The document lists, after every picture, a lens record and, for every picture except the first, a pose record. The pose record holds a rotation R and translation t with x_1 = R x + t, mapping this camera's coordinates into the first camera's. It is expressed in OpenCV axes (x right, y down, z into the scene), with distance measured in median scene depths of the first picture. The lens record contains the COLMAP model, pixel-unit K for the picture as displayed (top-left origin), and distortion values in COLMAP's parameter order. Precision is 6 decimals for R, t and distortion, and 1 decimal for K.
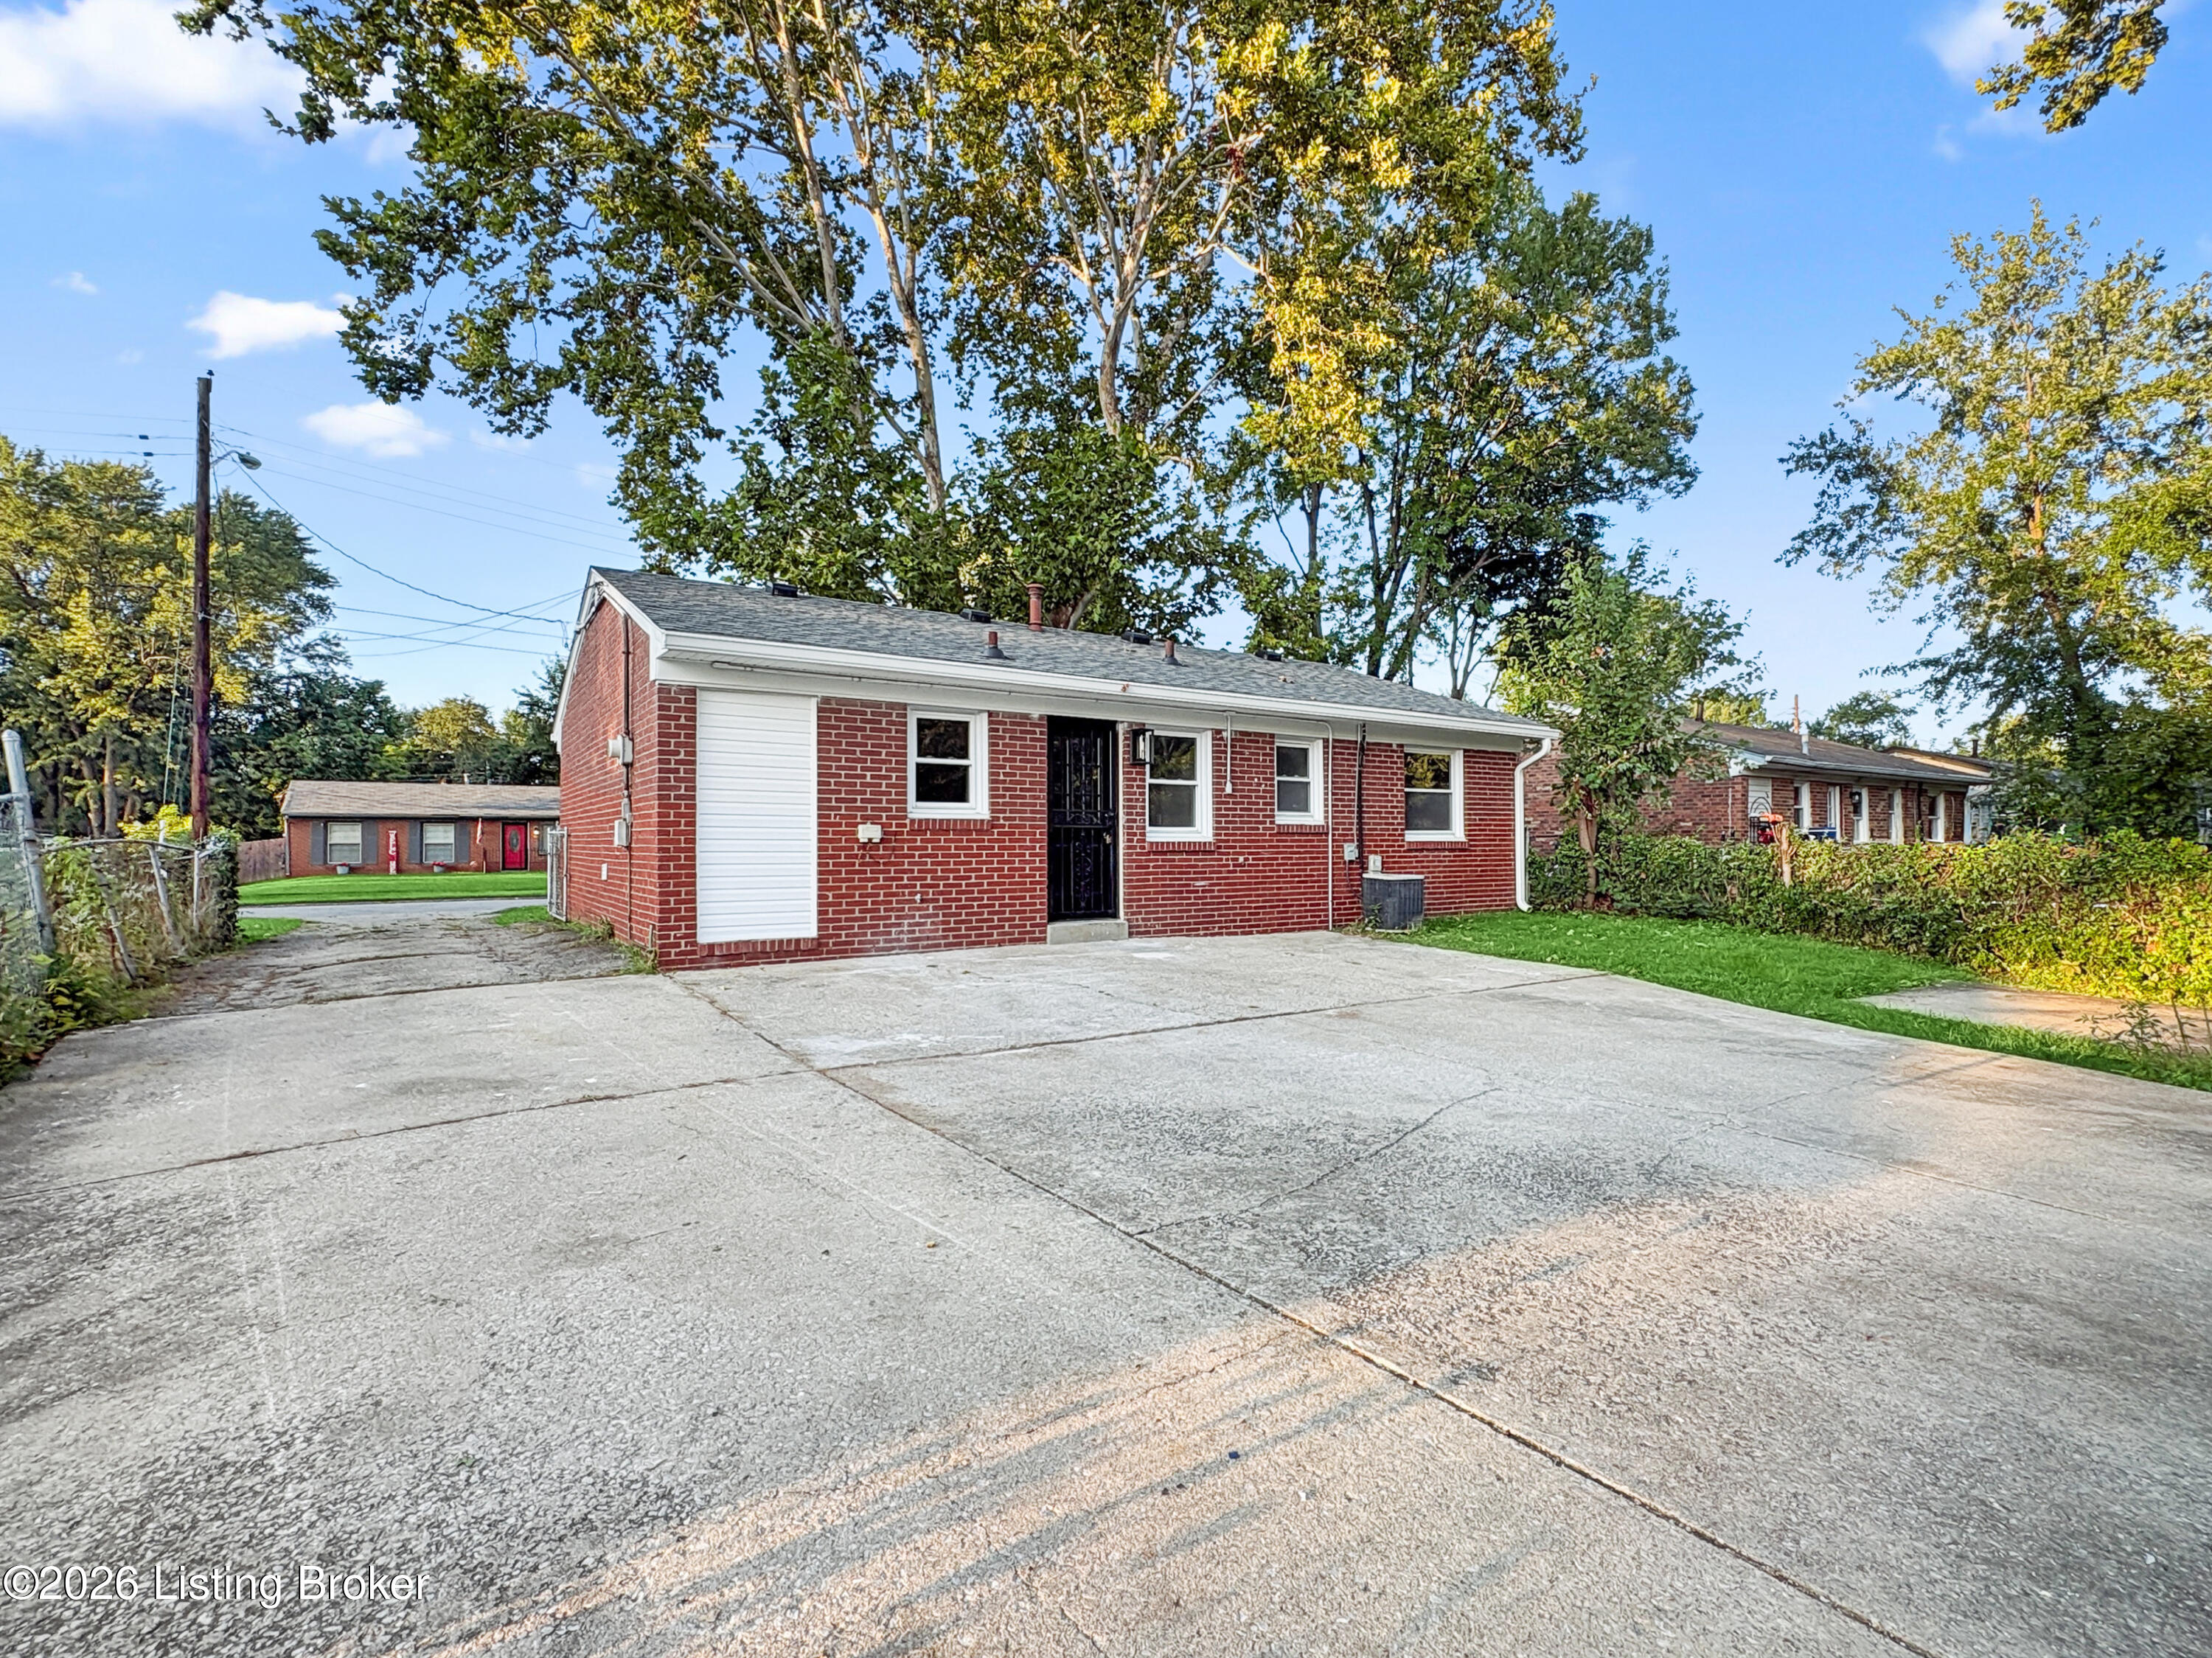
lens RADIAL K [[957.9, 0, 1084.2], [0, 957.9, 833.7], [0, 0, 1]] dist [0.001132, 0.000311]
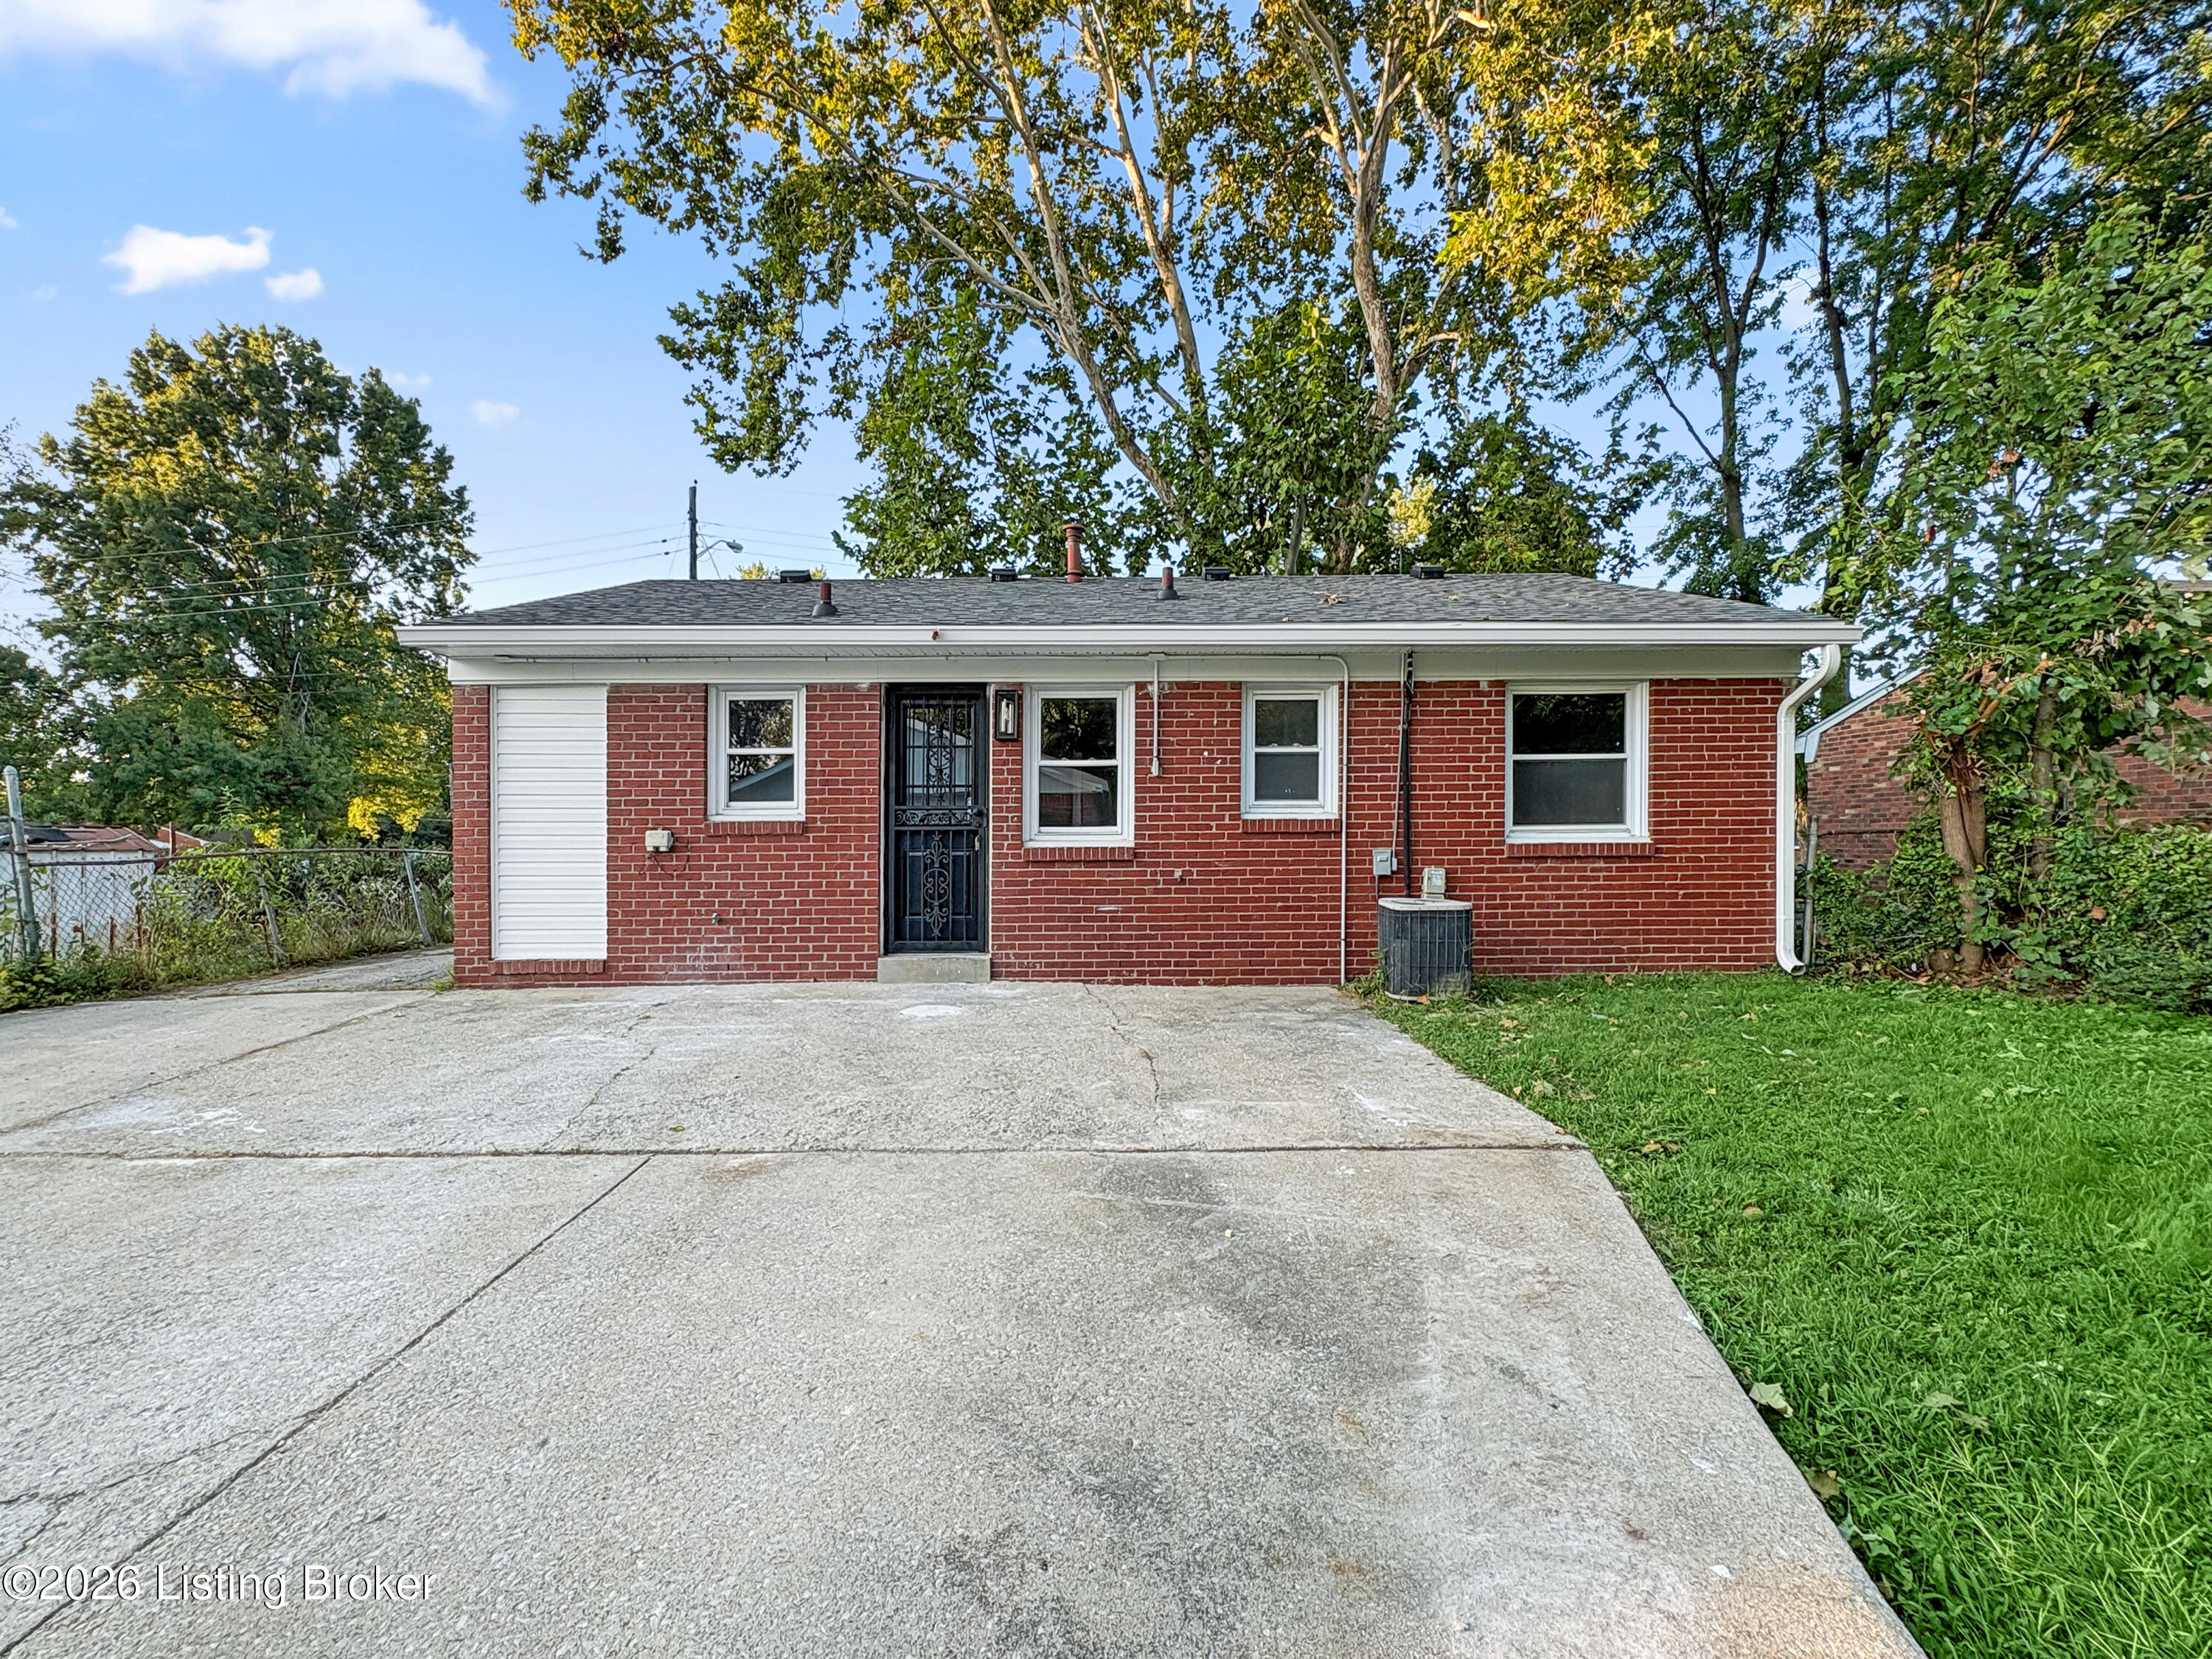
lens RADIAL K [[957.9, 0, 960.6], [0, 957.9, 861.9], [0, 0, 1]] dist [0.001132, 0.000311]
pose [[0.864583, 0.004575, -0.502470, 0.414190], [0.011963, 0.999488, 0.029684, -0.003335], [0.502348, -0.031675, 0.864085, 0.380203]]
